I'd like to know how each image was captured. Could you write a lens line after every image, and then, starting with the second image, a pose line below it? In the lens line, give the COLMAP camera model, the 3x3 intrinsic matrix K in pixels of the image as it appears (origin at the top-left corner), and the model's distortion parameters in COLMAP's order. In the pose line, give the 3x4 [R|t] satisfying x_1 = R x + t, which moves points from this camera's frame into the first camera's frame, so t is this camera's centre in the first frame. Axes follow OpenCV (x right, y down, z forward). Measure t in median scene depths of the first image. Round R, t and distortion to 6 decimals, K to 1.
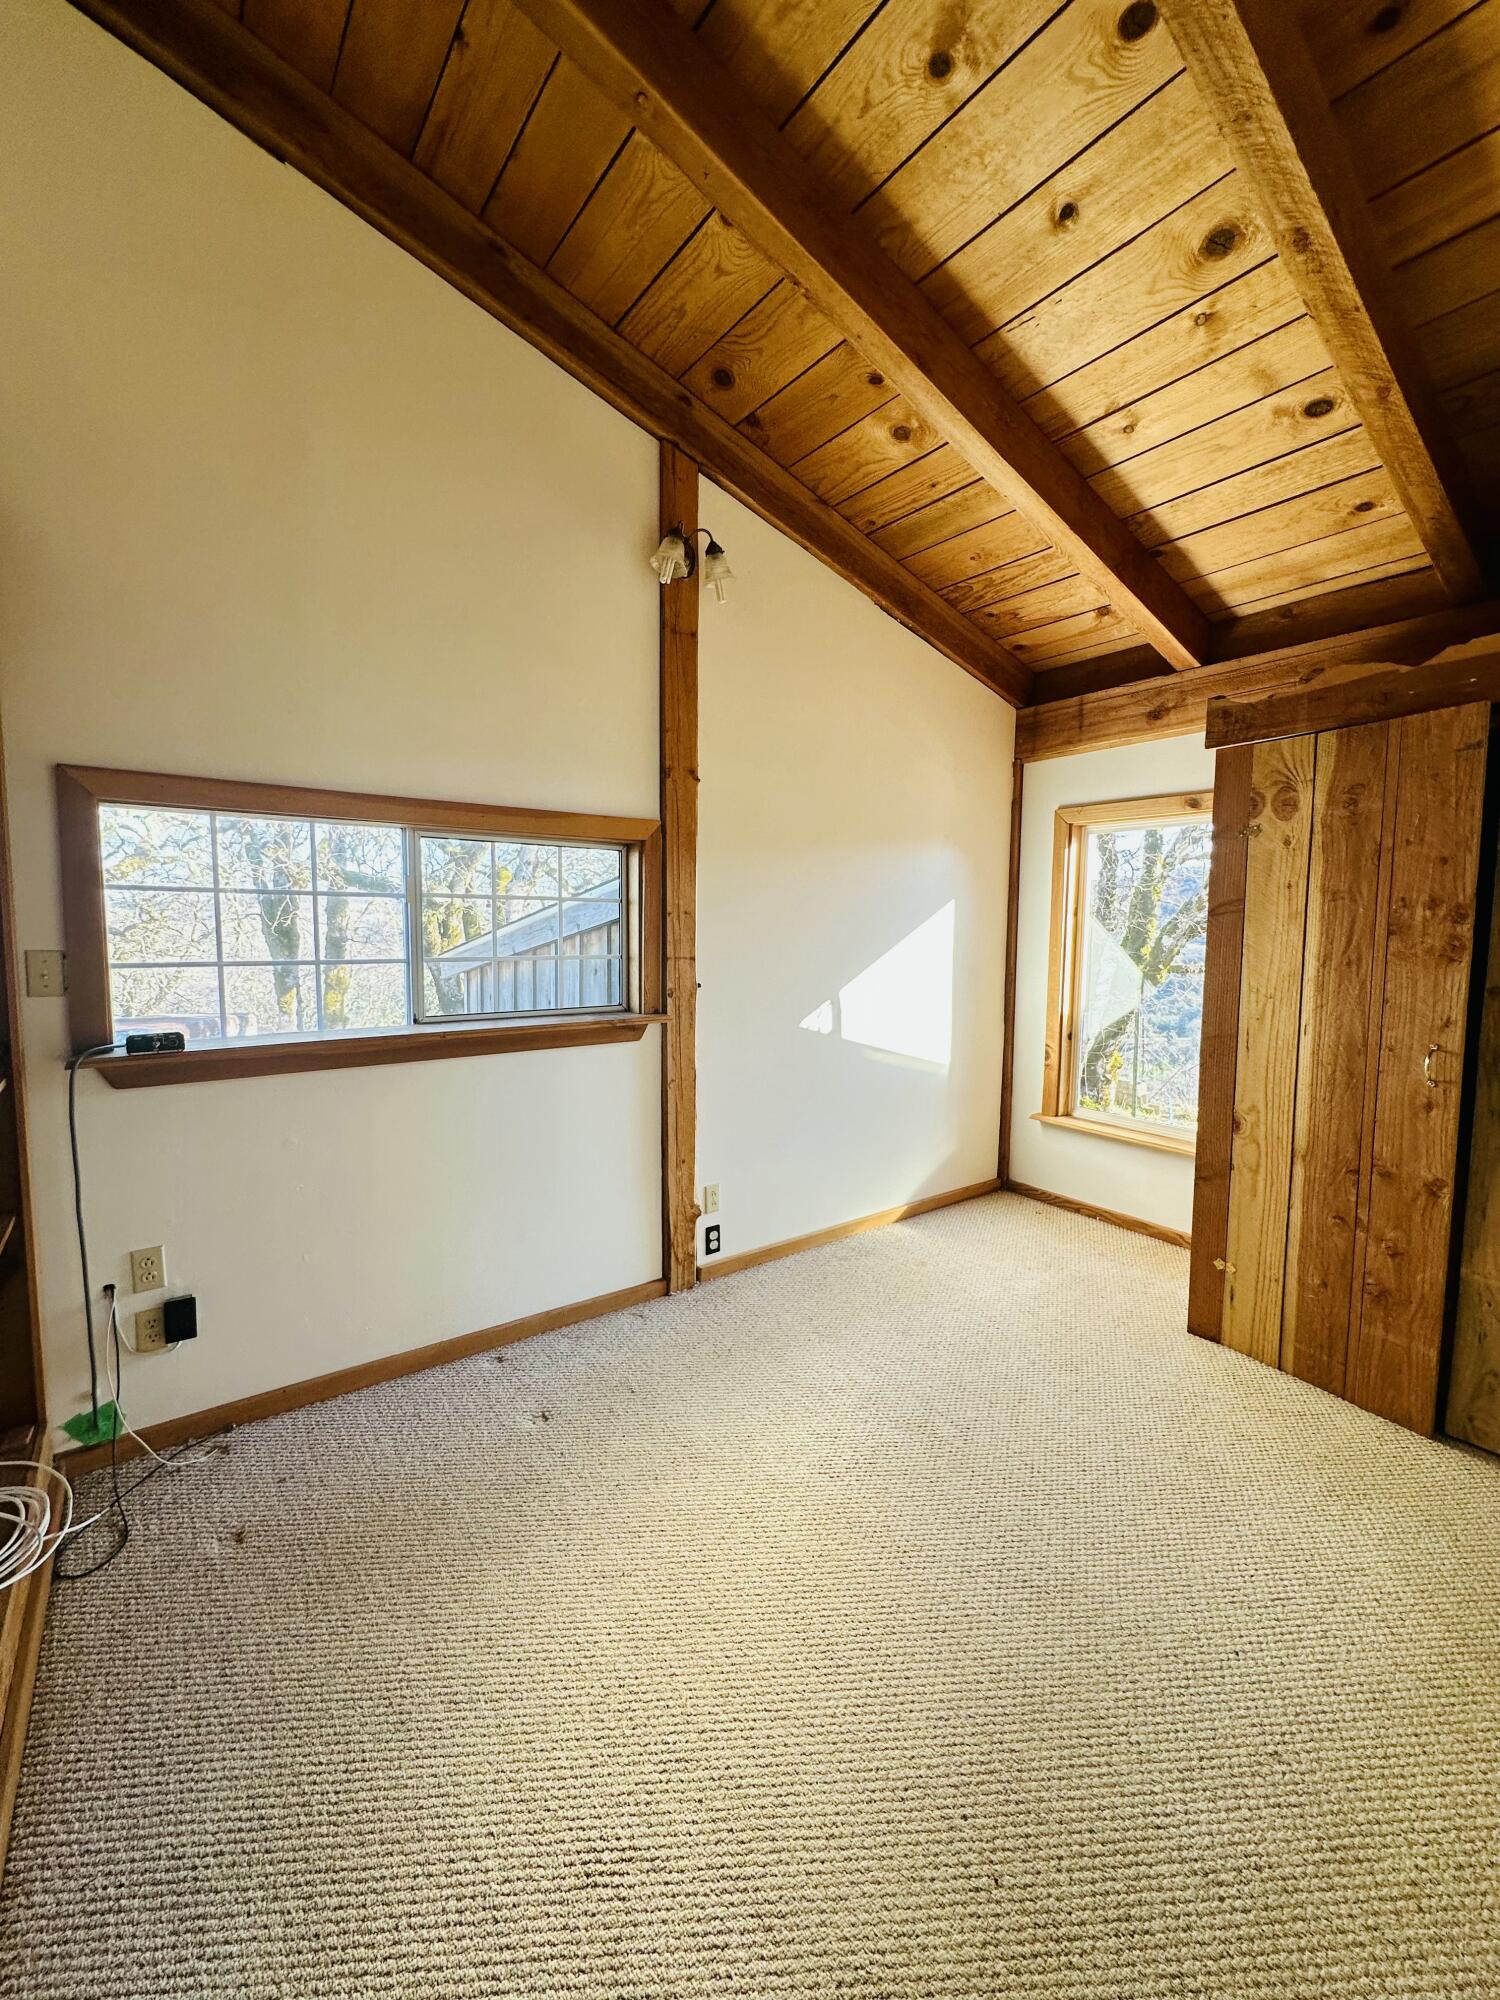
lens RADIAL K [[800.6, 0, 747.1], [0, 800.6, 995.5], [0, 0, 1]] dist [-0.002218, 0.000171]
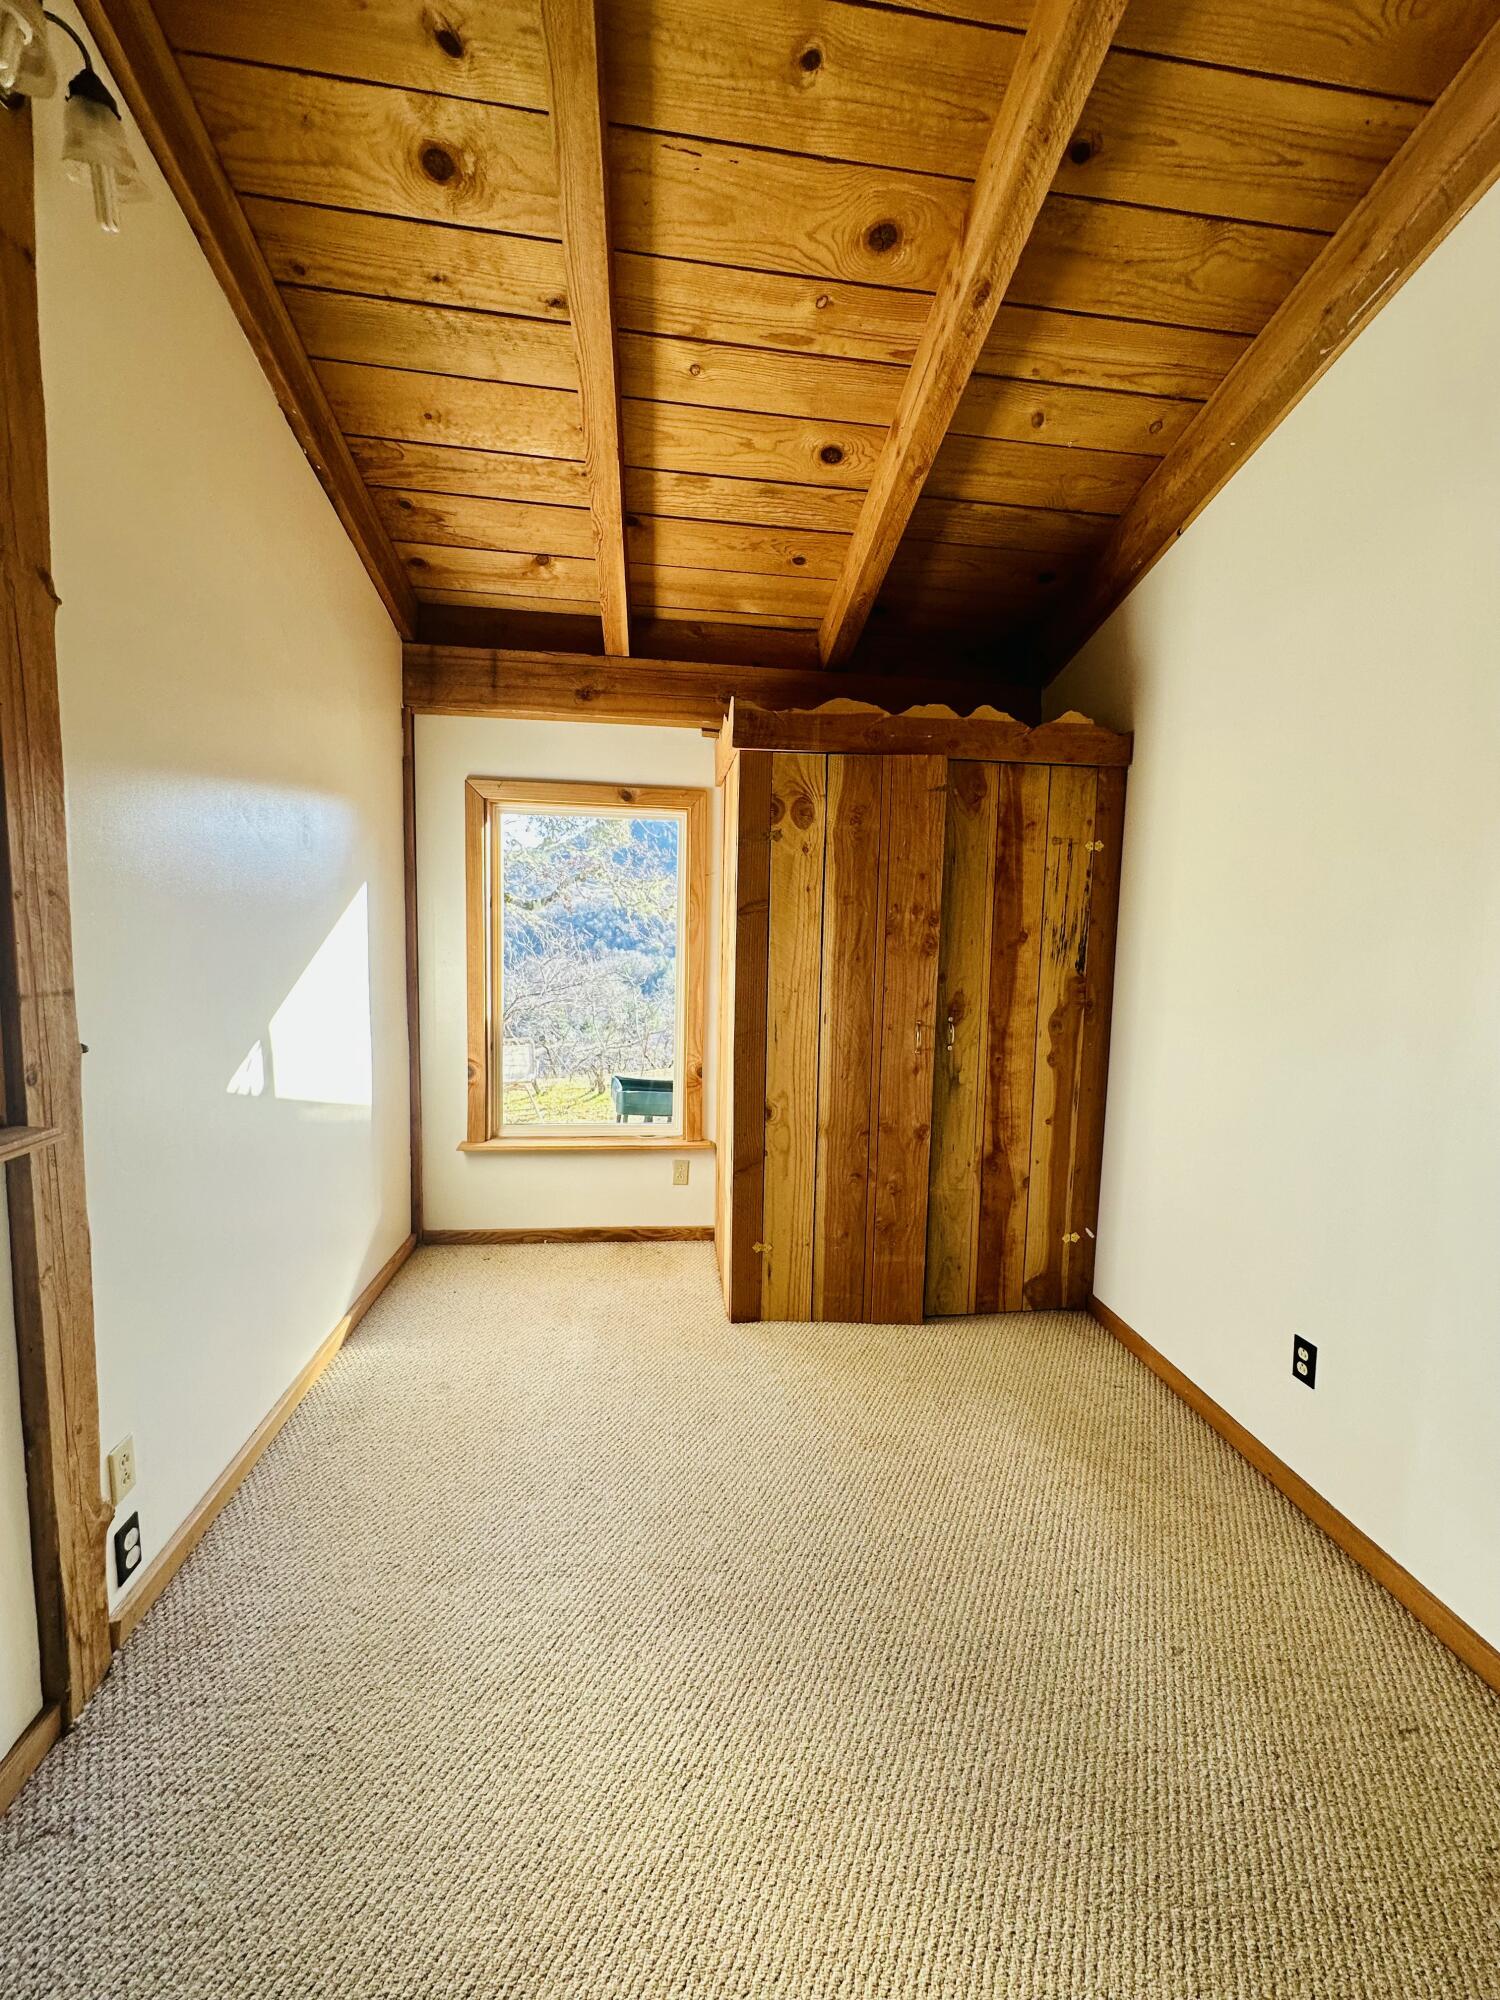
lens RADIAL K [[800.6, 0, 750.7], [0, 800.6, 996.9], [0, 0, 1]] dist [-0.002218, 0.000171]
pose [[0.499264, -0.078460, 0.862890, -0.294235], [0.057508, 0.996696, 0.057352, -0.052273], [-0.864539, 0.020989, 0.502127, 0.473029]]
